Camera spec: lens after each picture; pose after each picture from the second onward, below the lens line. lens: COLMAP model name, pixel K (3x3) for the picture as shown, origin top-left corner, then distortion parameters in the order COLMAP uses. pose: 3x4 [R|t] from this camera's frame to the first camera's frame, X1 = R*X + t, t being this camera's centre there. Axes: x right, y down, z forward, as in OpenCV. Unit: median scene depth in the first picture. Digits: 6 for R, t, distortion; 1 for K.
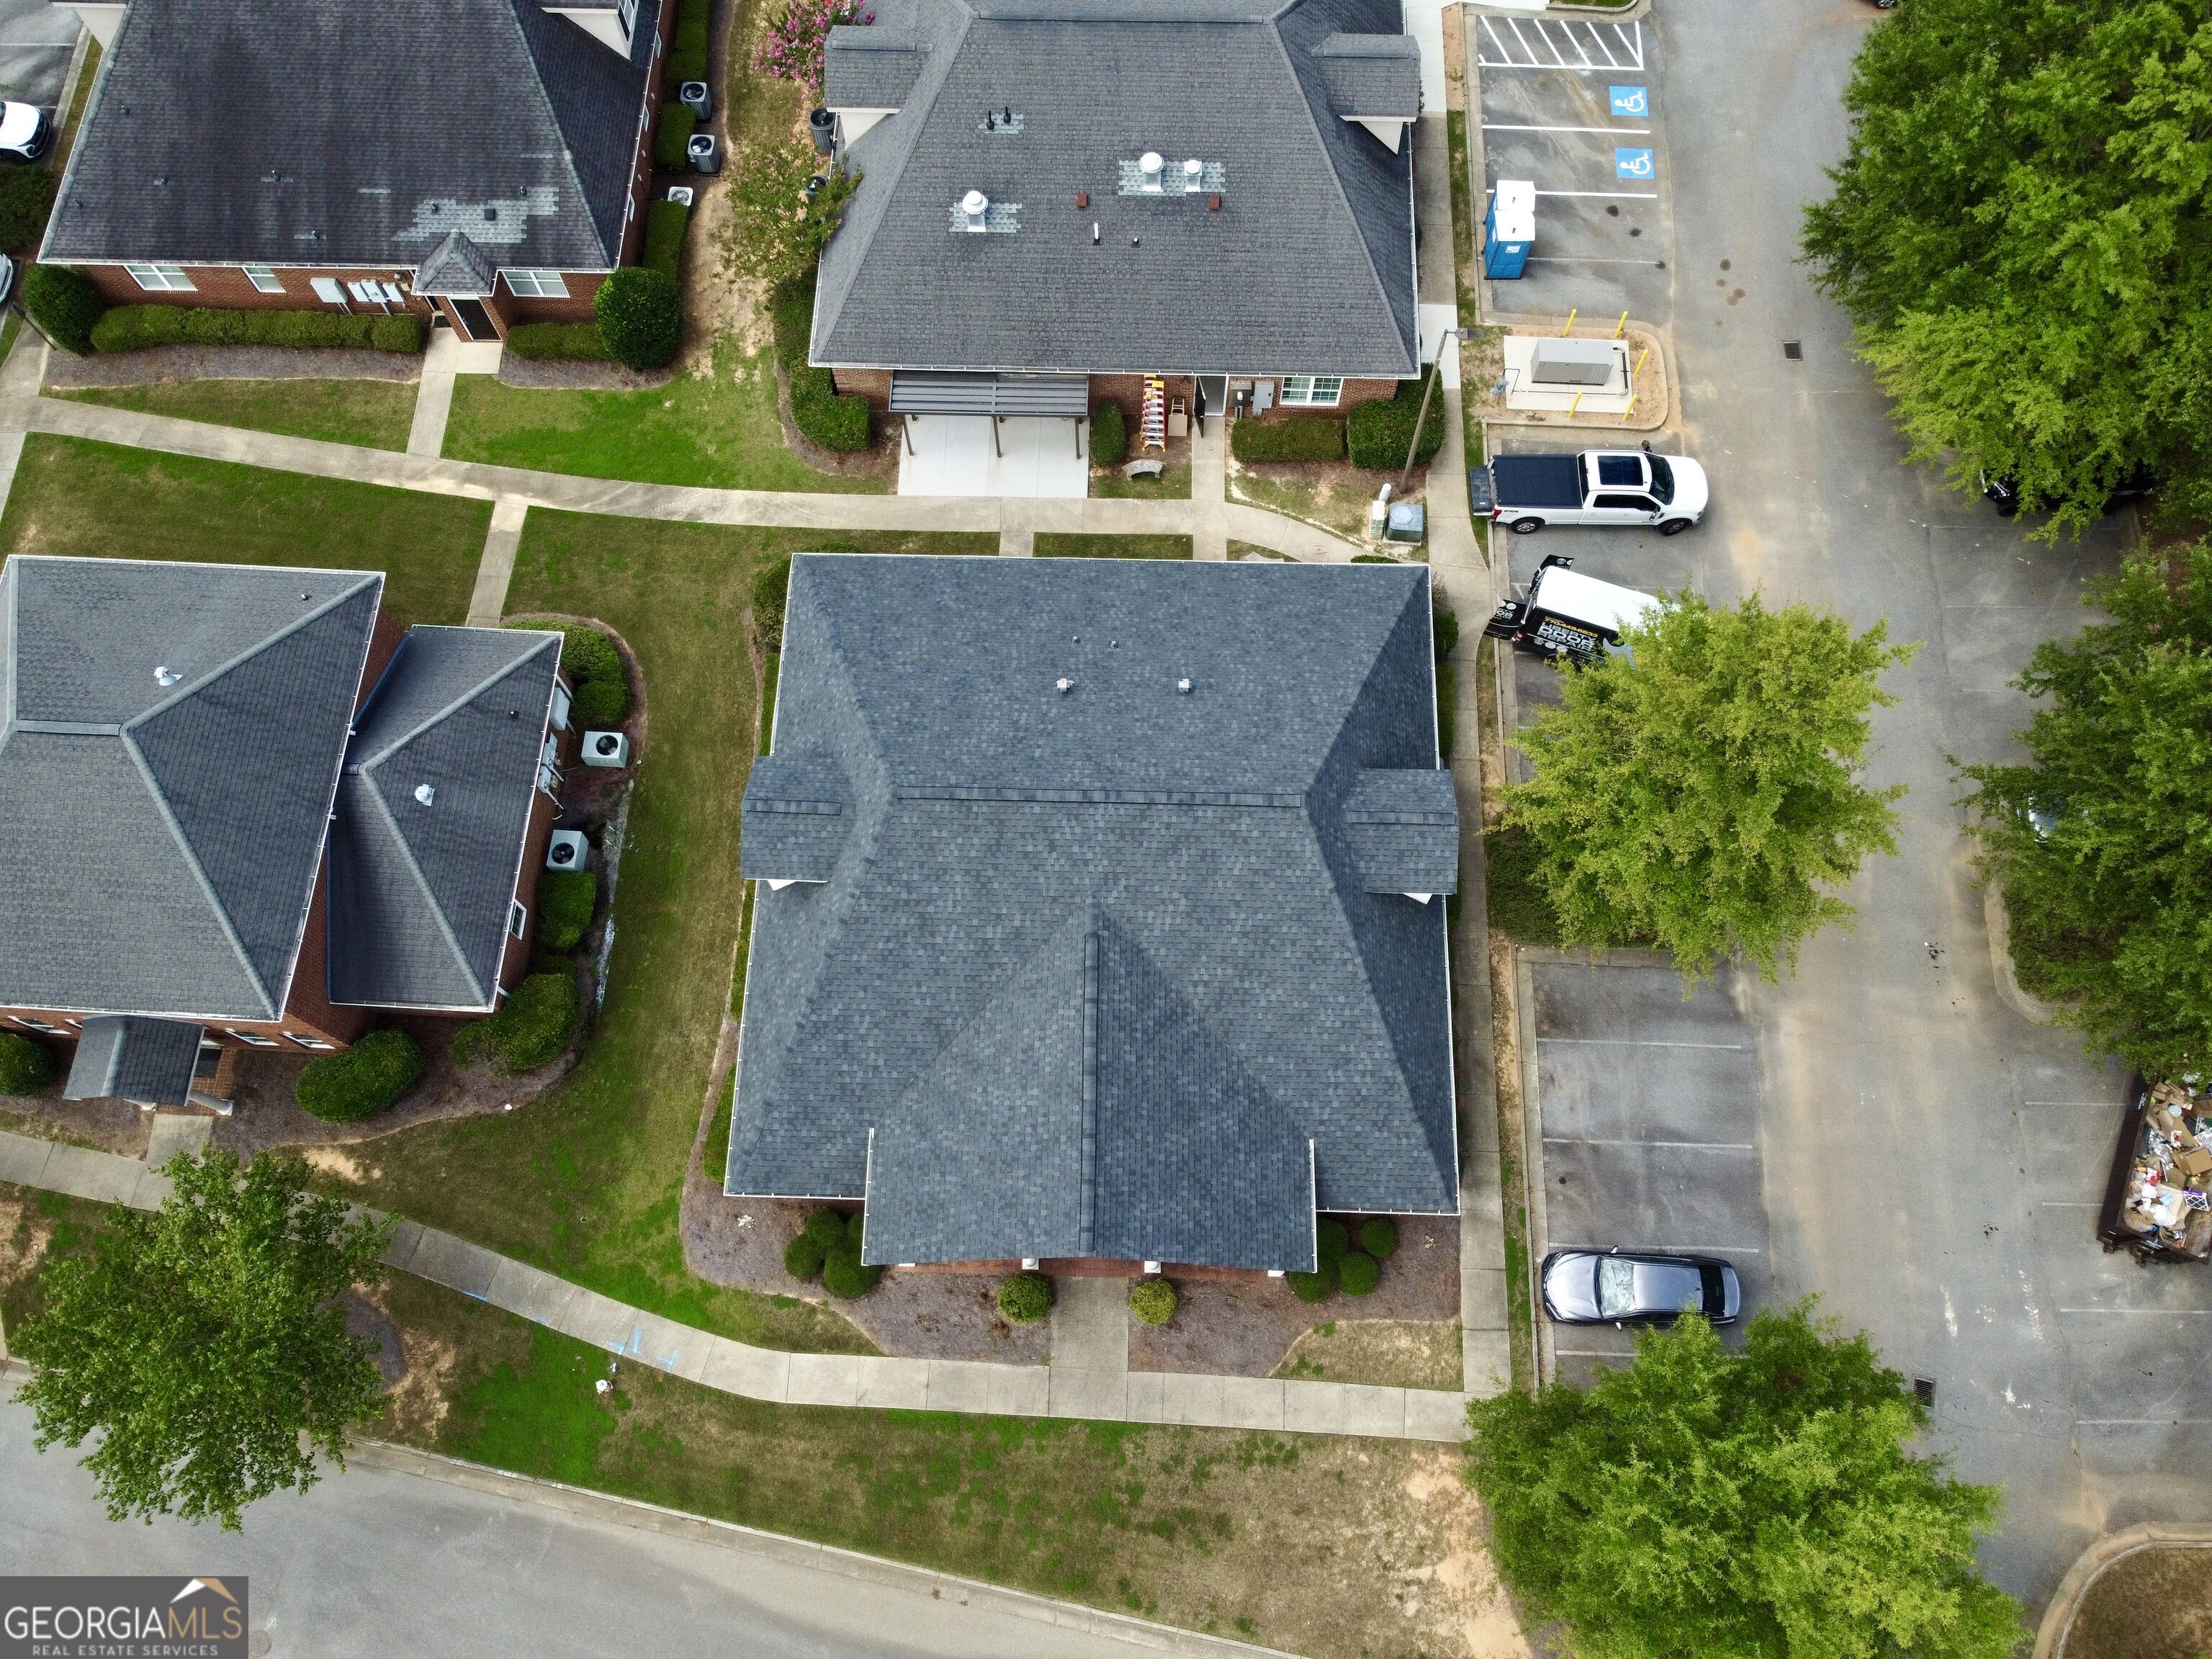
lens RADIAL K [[1669.8, 0, 1106.0], [0, 1669.8, 829.5], [0, 0, 1]] dist [-0.004484, -0.005746]
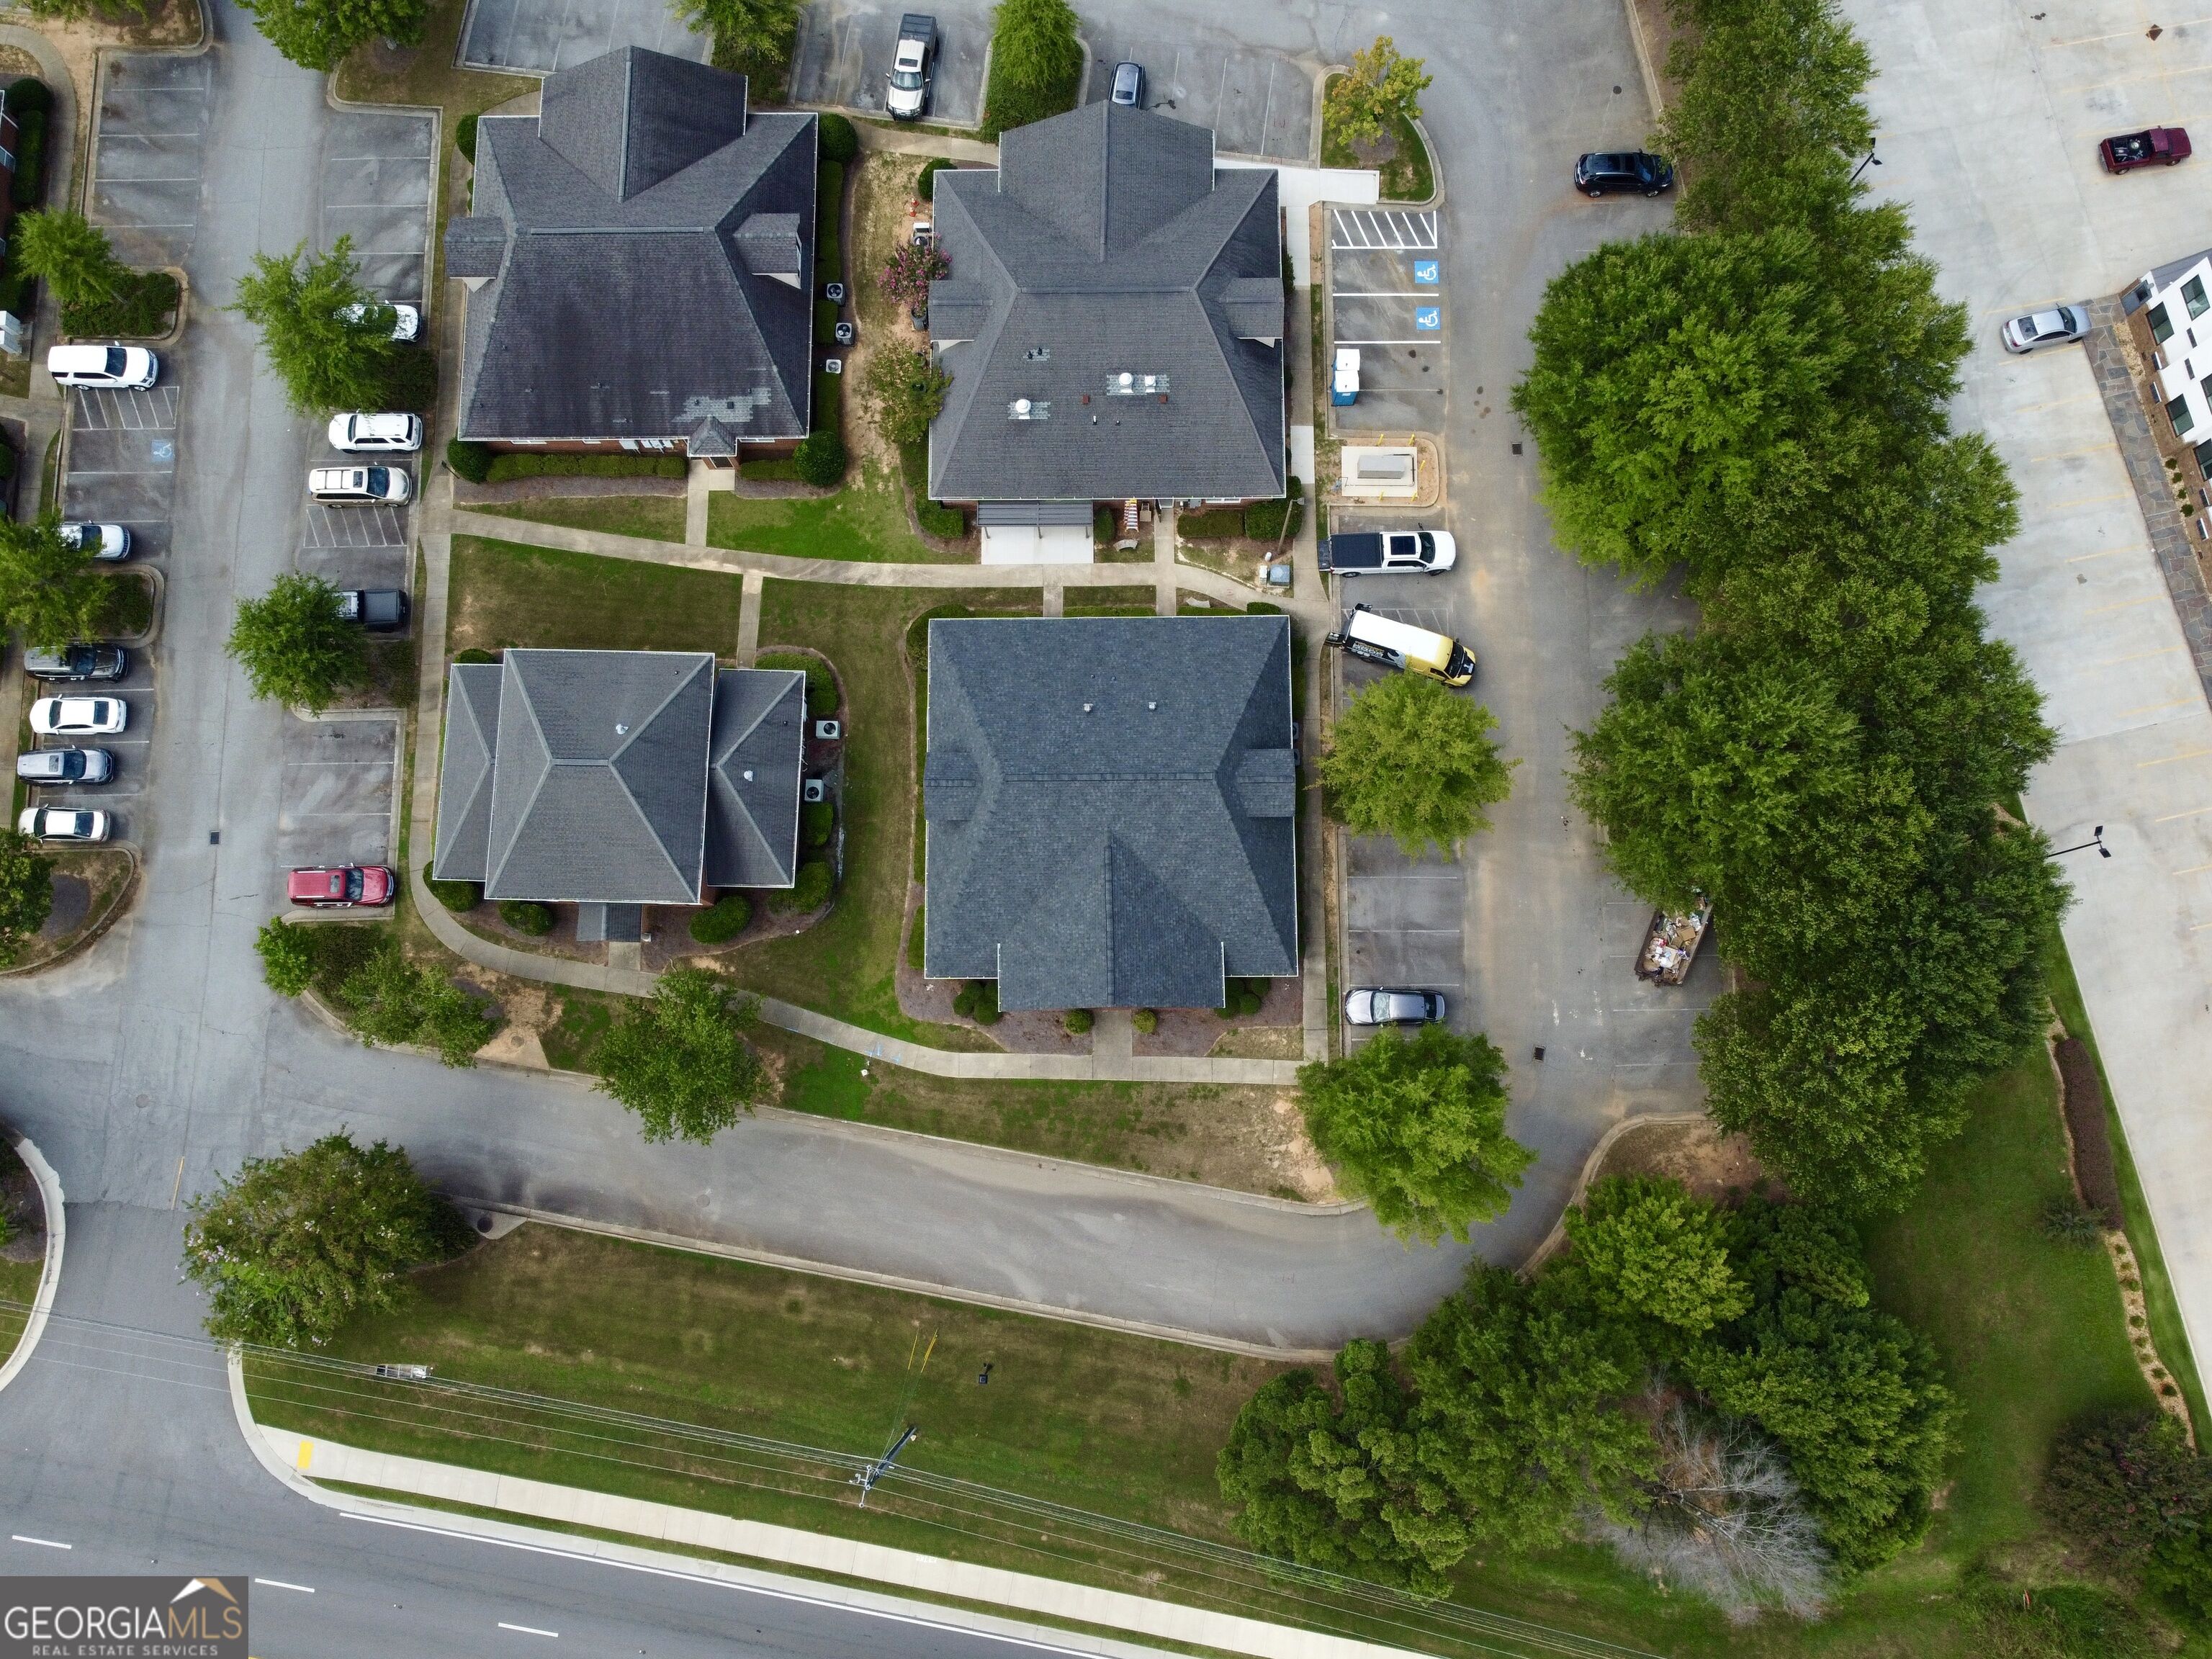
lens RADIAL K [[1669.8, 0, 1106.0], [0, 1669.8, 829.5], [0, 0, 1]] dist [-0.004484, -0.005746]
pose [[0.999461, -0.032680, 0.003152, -0.014568], [0.031414, 0.979784, 0.197575, -0.310108], [-0.009545, -0.197370, 0.980283, -0.830114]]
